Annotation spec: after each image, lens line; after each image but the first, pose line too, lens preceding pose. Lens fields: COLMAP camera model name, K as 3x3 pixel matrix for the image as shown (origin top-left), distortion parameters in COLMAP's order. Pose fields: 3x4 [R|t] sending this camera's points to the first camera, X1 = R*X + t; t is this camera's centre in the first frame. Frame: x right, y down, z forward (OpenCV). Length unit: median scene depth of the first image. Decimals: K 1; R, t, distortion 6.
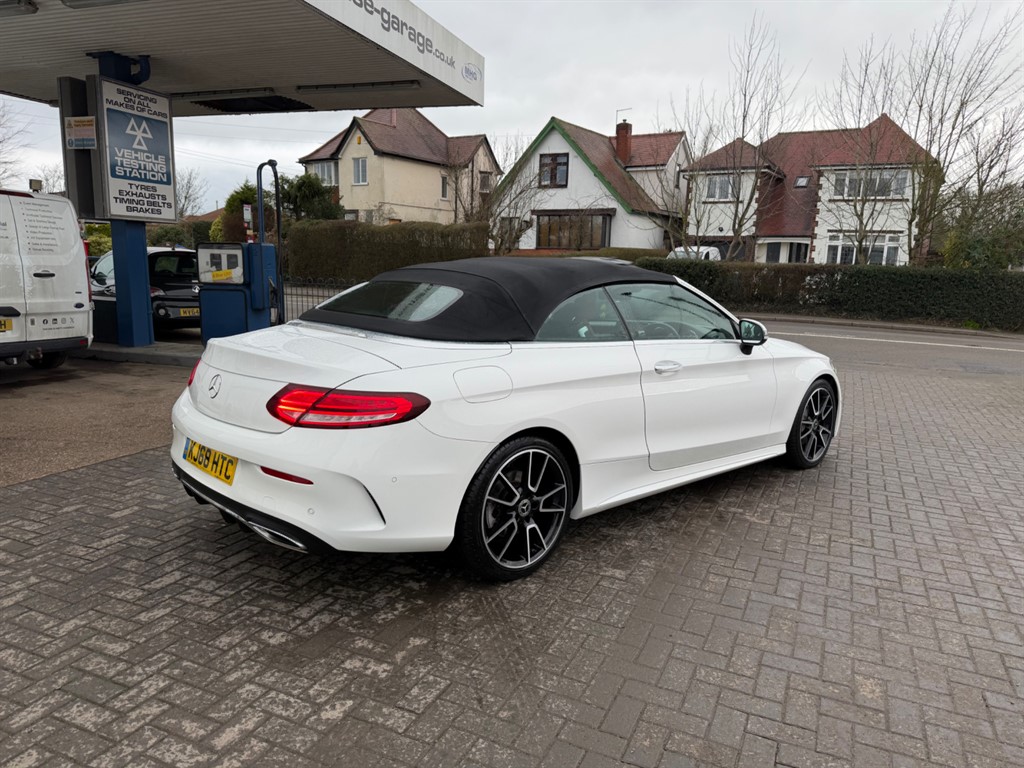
lens RADIAL K [[715.3, 0, 519.1], [0, 715.3, 389.5], [0, 0, 1]] dist [0.050681, -0.072534]
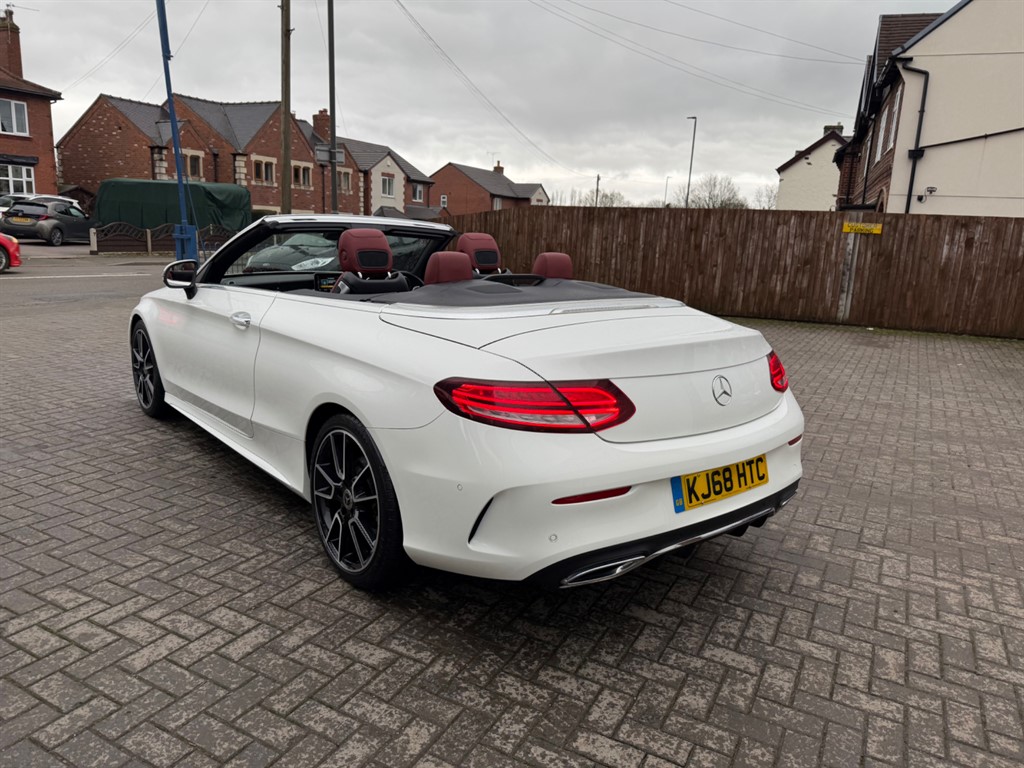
lens RADIAL K [[715.1, 0, 511.4], [0, 715.1, 390.7], [0, 0, 1]] dist [0.054499, -0.073981]
pose [[0.079414, -0.248491, 0.965373, -0.393127], [0.136650, 0.962003, 0.236382, -0.072727], [-0.987431, 0.113146, 0.110353, 0.373636]]
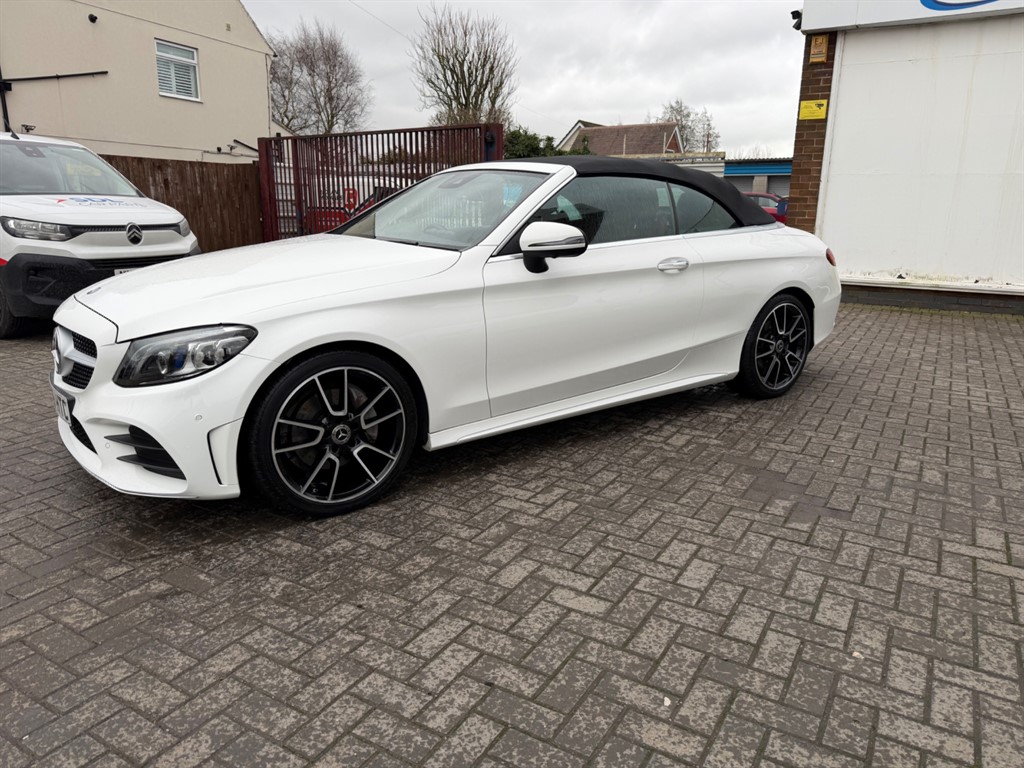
lens RADIAL K [[708.5, 0, 513.3], [0, 708.5, 385.1], [0, 0, 1]] dist [0.081105, -0.116912]
pose [[-0.992176, -0.072696, 0.101497, 0.093409], [-0.024101, 0.909221, 0.415615, -0.154069], [-0.122497, 0.409917, -0.903860, 1.031463]]
